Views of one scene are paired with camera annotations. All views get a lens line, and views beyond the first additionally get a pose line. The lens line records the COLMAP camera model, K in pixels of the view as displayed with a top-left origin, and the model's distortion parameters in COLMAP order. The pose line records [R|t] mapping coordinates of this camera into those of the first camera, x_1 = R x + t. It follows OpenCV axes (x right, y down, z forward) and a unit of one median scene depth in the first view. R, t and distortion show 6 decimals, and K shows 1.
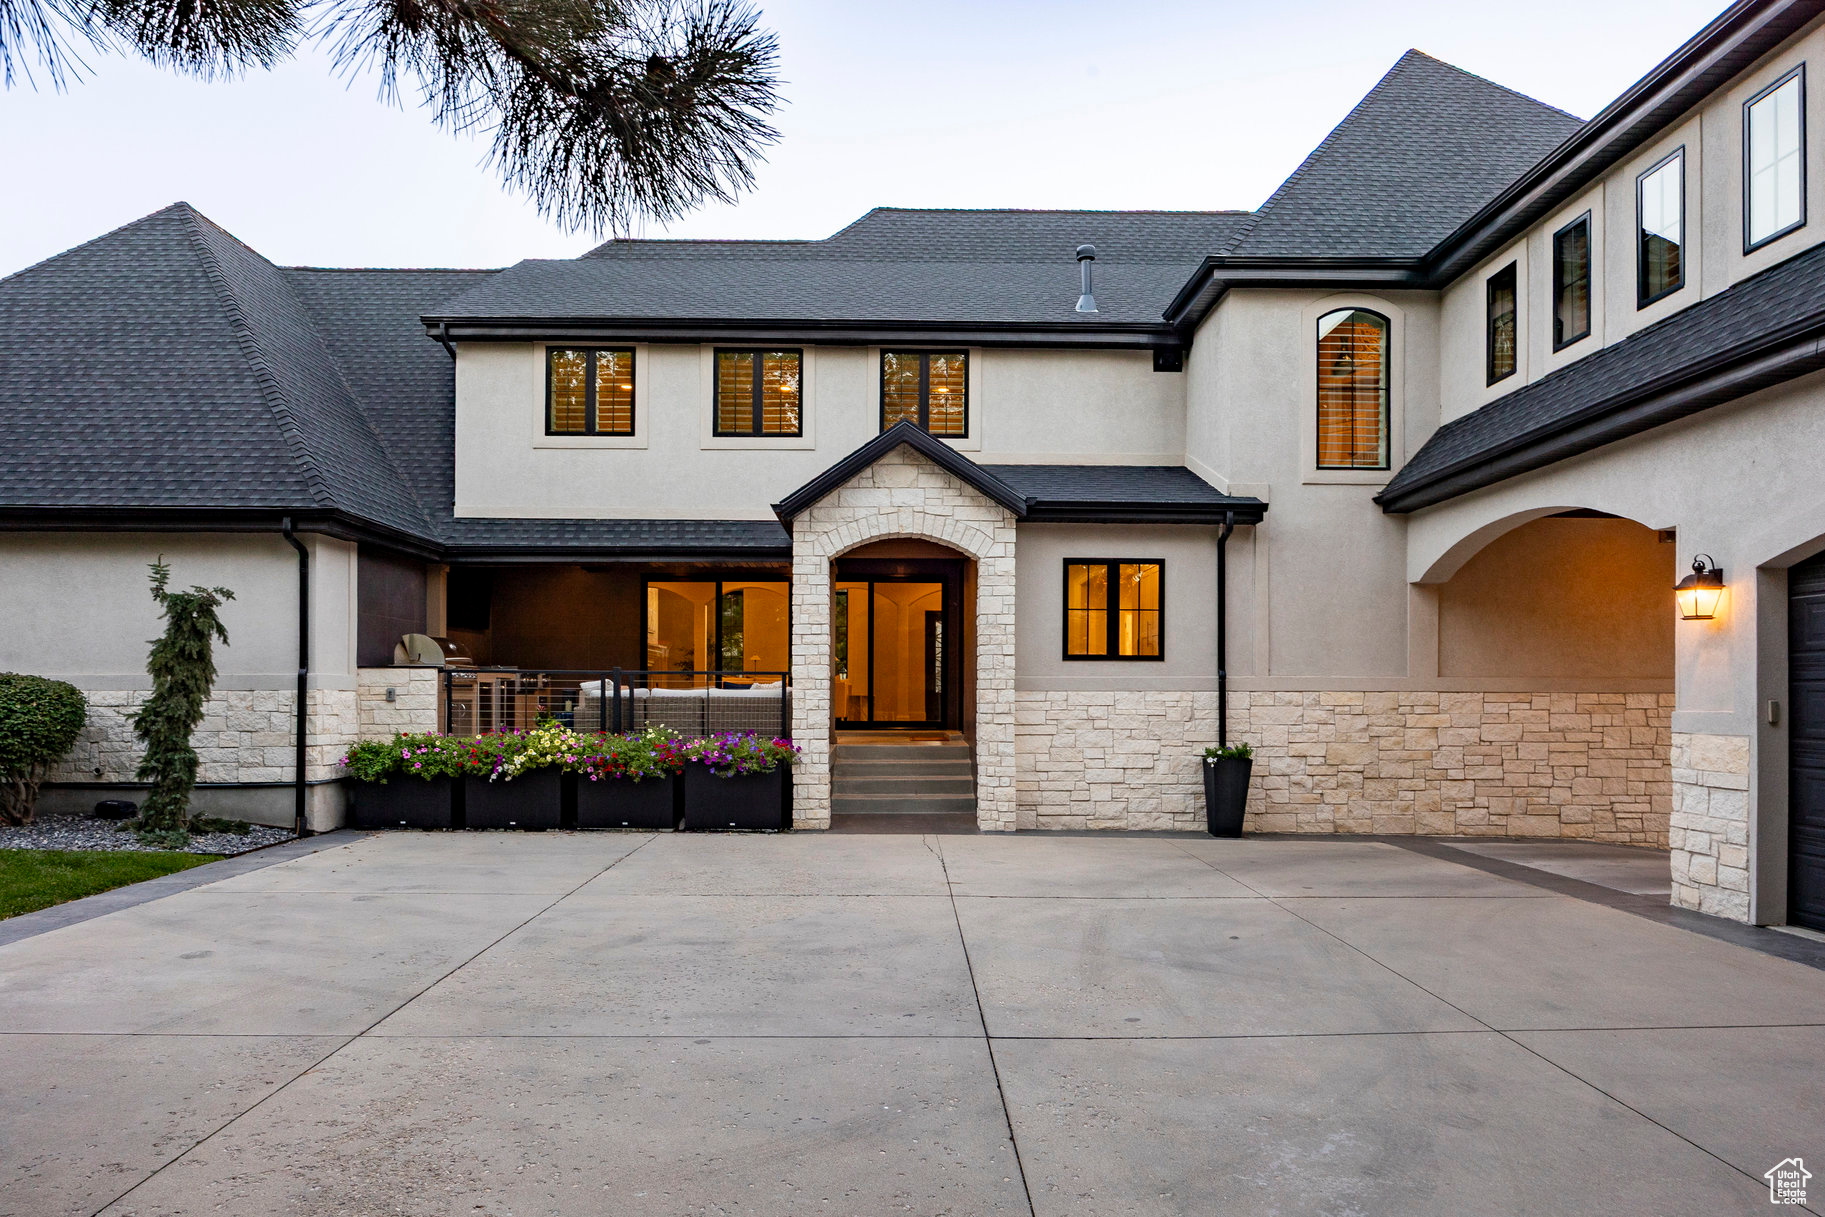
lens RADIAL K [[1115.8, 0, 914.2], [0, 1115.8, 683.7], [0, 0, 1]] dist [-0.004255, 0.000903]
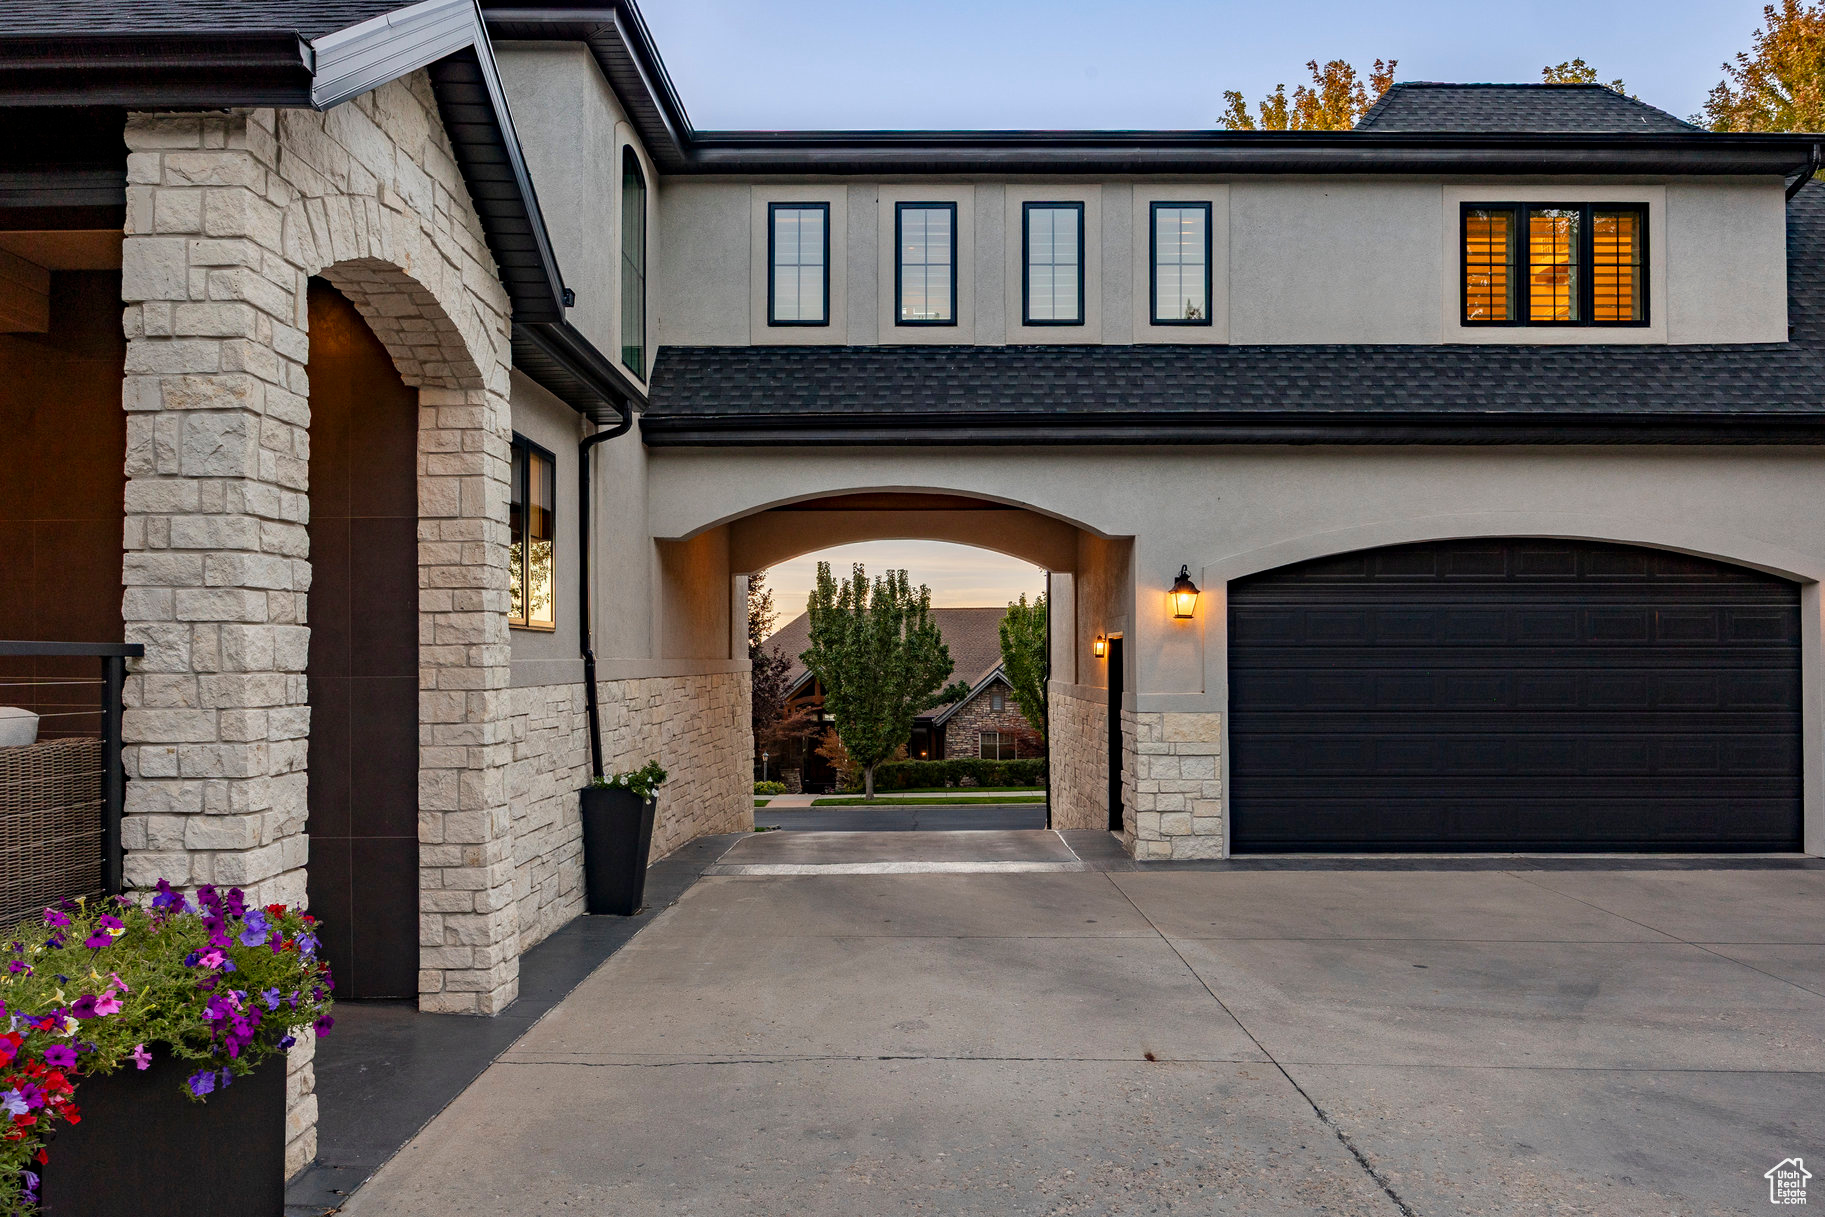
lens RADIAL K [[1211.6, 0, 912.6], [0, 1211.6, 653.4], [0, 0, 1]] dist [0.001987, 0.002110]
pose [[0.035385, 0.004391, 0.999364, -0.406452], [-0.005329, 0.999977, -0.004205, -0.007844], [-0.999360, -0.005176, 0.035408, 0.810646]]
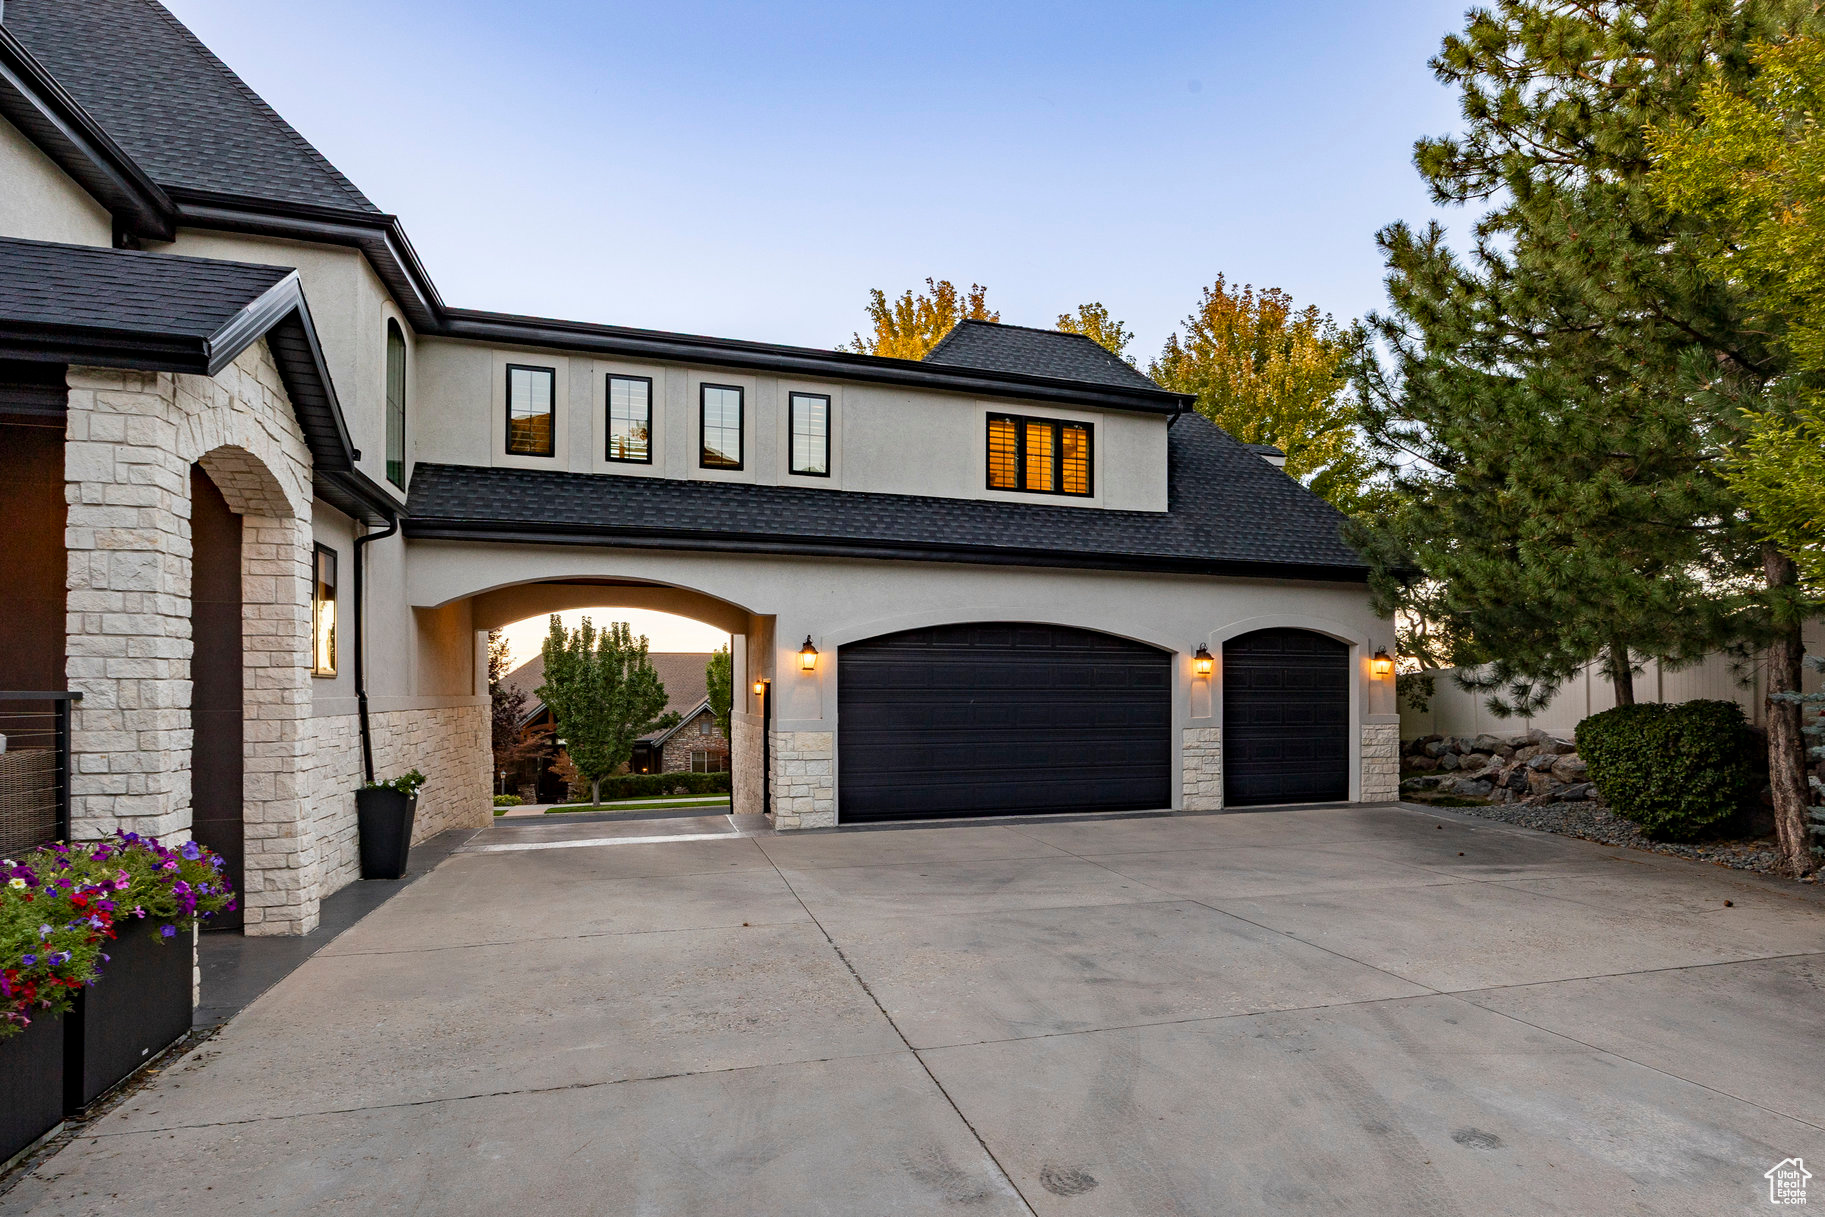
lens RADIAL K [[959.5, 0, 996.3], [0, 959.5, 696.7], [0, 0, 1]] dist [-0.011314, 0.001211]
pose [[-0.314082, -0.004216, 0.949386, -0.589041], [-0.007896, 0.999967, 0.001828, -0.011931], [-0.949363, -0.006923, -0.314105, 0.781819]]
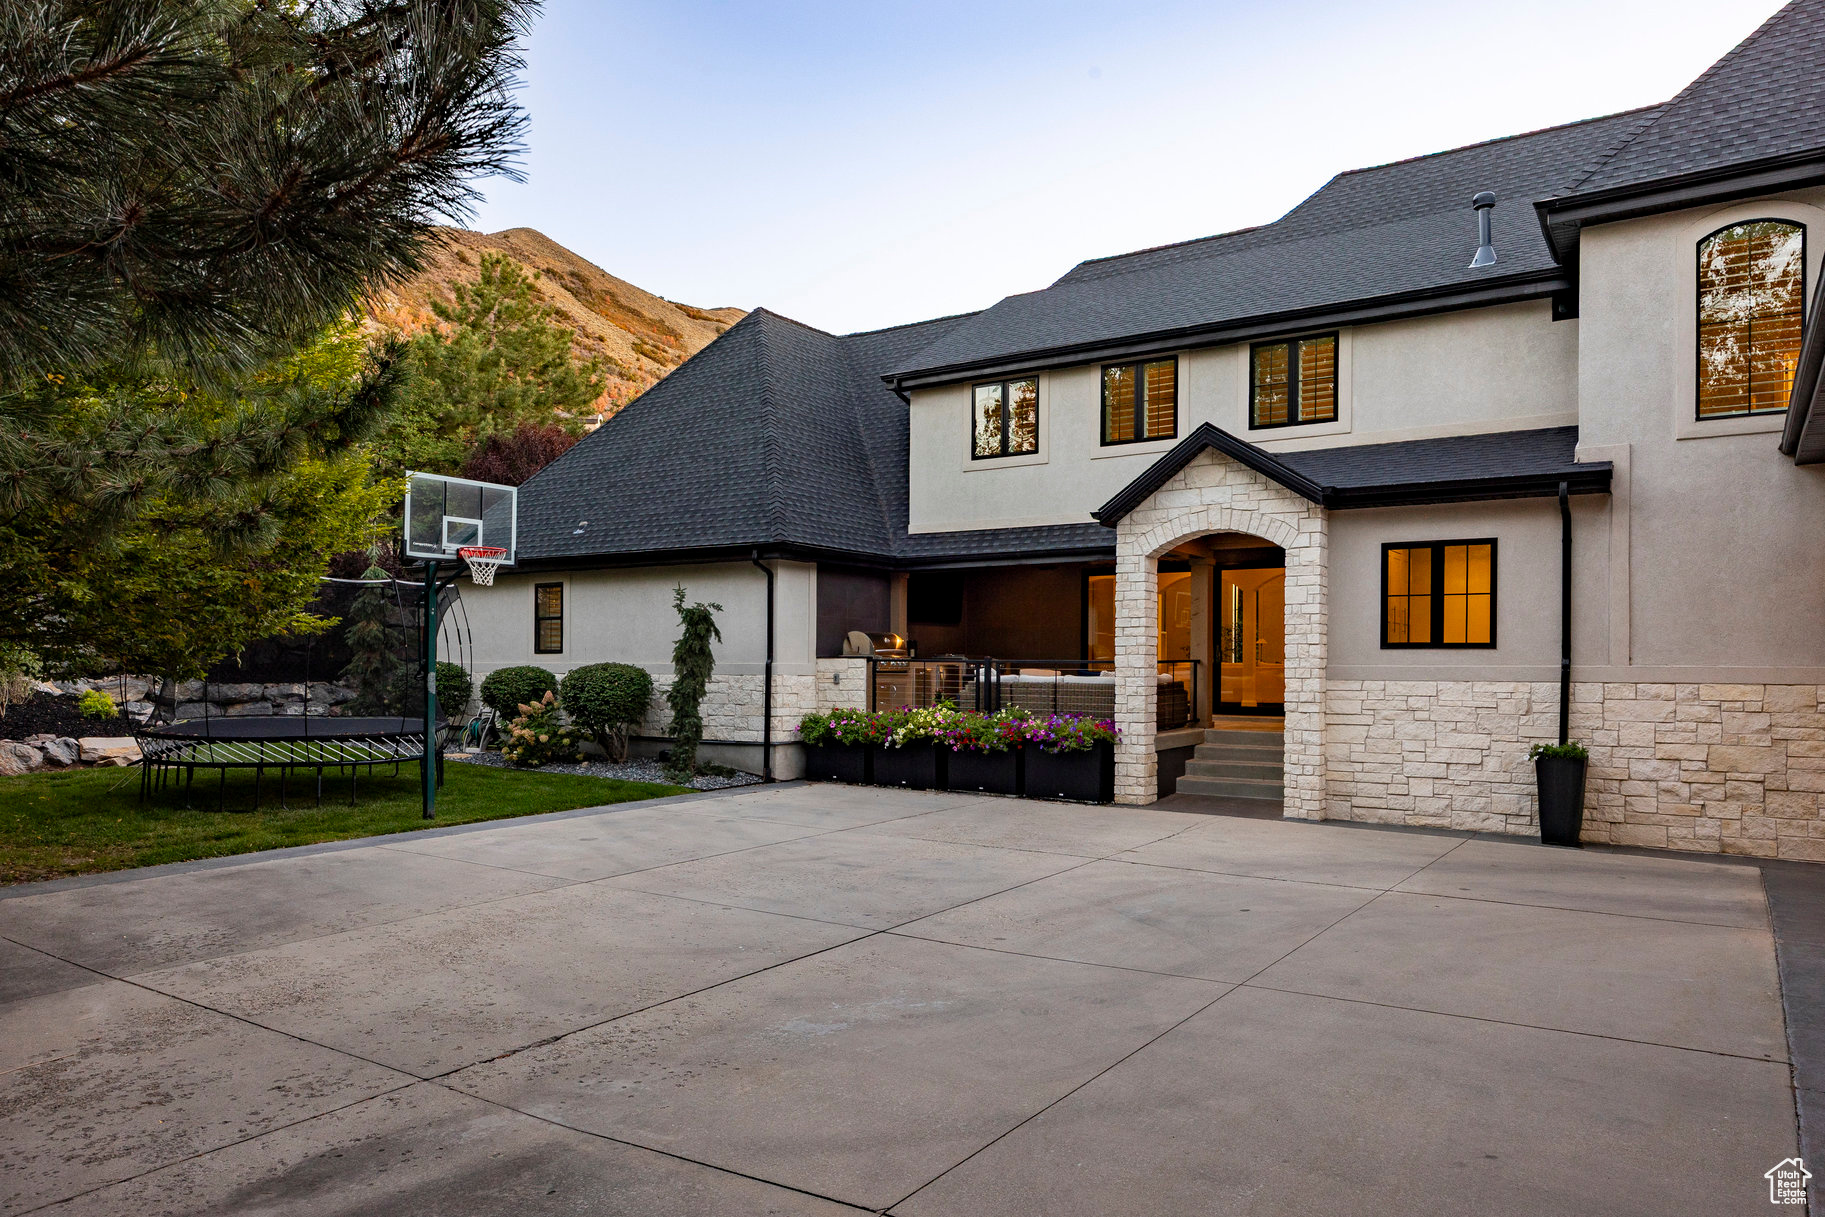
lens RADIAL K [[1211.6, 0, 912.6], [0, 1211.6, 653.4], [0, 0, 1]] dist [0.001987, 0.002110]
pose [[0.814145, -0.003762, -0.580649, 0.424353], [0.000193, 0.999981, -0.006209, -0.010739], [0.580661, 0.004943, 0.814131, -0.097443]]
